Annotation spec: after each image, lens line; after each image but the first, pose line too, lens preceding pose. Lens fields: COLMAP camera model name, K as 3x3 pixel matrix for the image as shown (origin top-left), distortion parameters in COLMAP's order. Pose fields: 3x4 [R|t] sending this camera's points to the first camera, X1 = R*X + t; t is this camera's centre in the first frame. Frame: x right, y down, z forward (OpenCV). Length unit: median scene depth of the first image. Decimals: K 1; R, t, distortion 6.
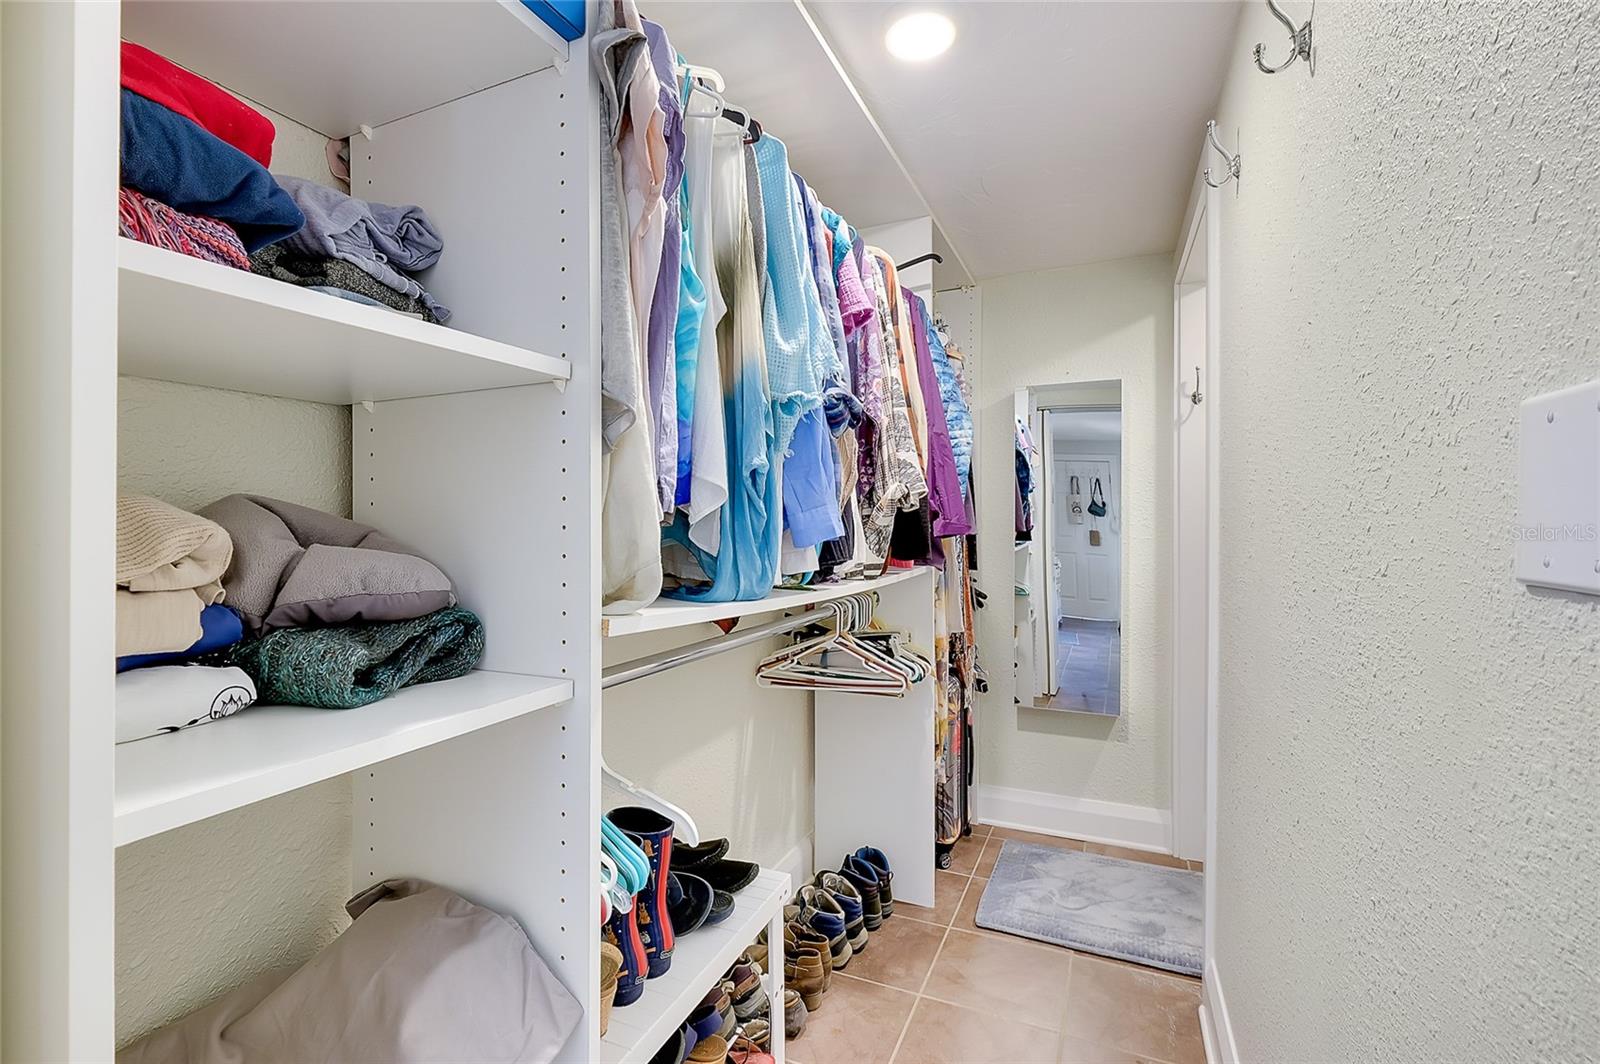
lens RADIAL K [[705.4, 0, 803.0], [0, 705.4, 532.4], [0, 0, 1]] dist [-0.004964, 0.000764]
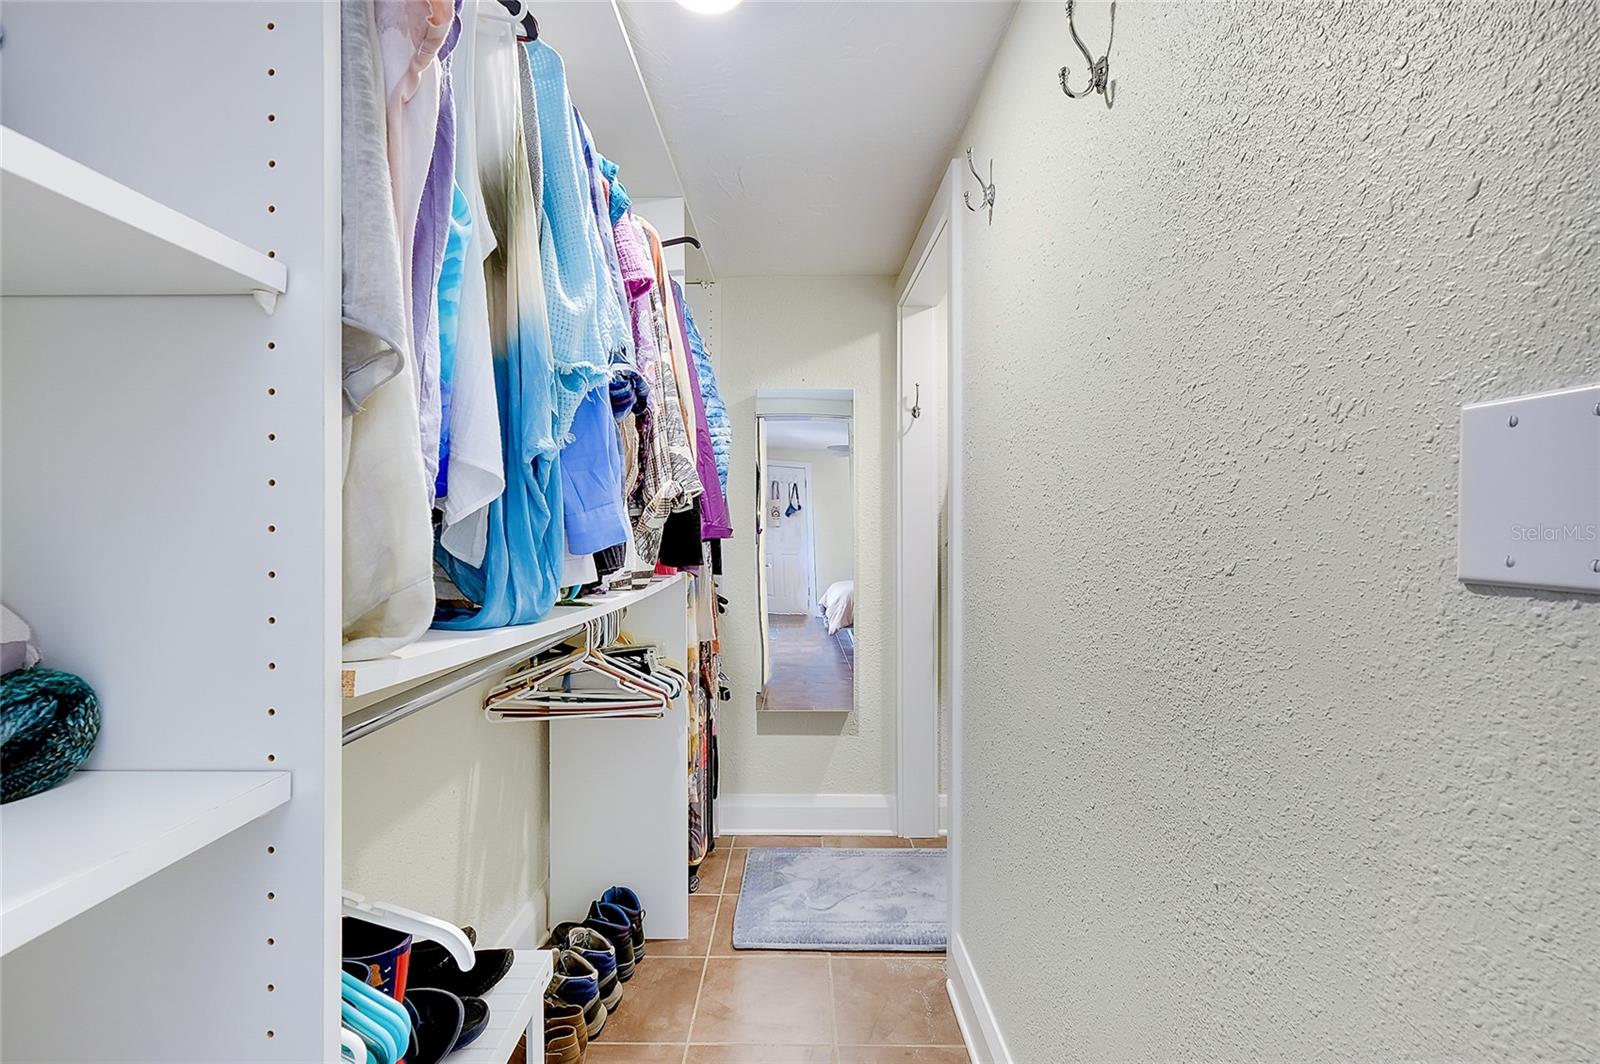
lens RADIAL K [[705.4, 0, 791.8], [0, 705.4, 531.5], [0, 0, 1]] dist [-0.004964, 0.000764]
pose [[0.917750, -0.000142, 0.397159, -0.108536], [0.002776, 0.999978, -0.006057, 0.000375], [-0.397150, 0.006661, 0.917730, 0.161099]]
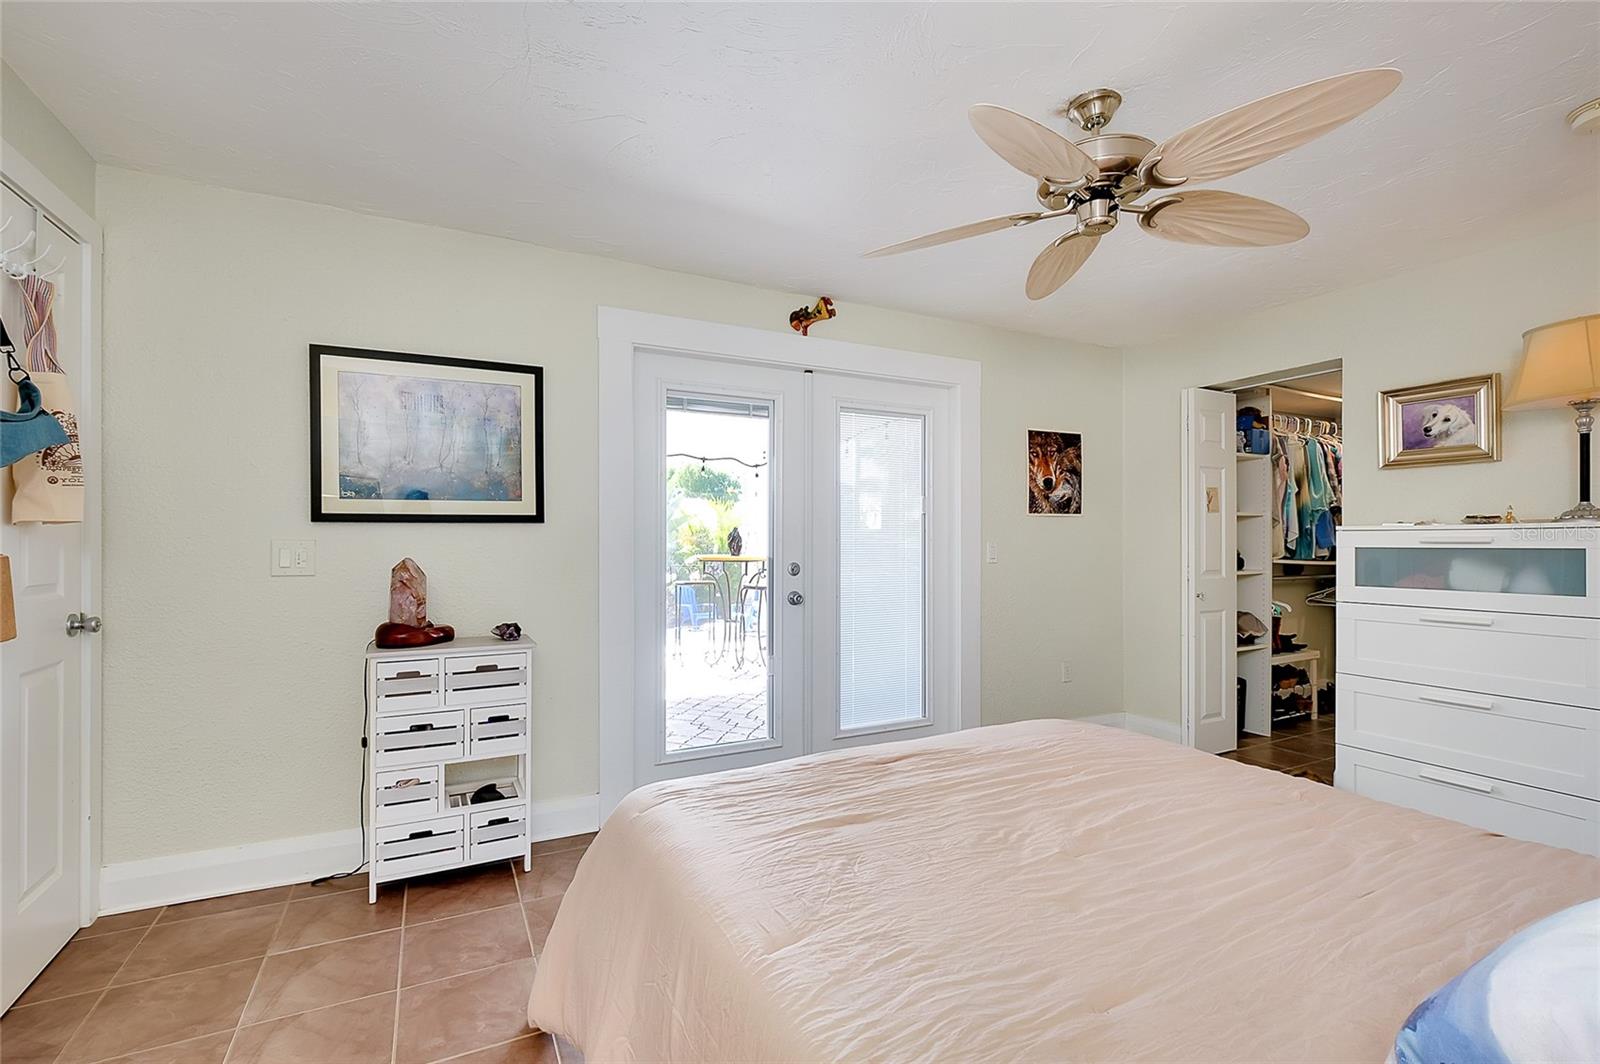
lens RADIAL K [[705.4, 0, 805.0], [0, 705.4, 540.1], [0, 0, 1]] dist [-0.004964, 0.000764]
pose [[0.775221, 0.003548, -0.631681, 0.233687], [-0.012503, 0.999875, -0.009727, 0.048147], [0.631567, 0.015439, 0.775168, -3.656018]]
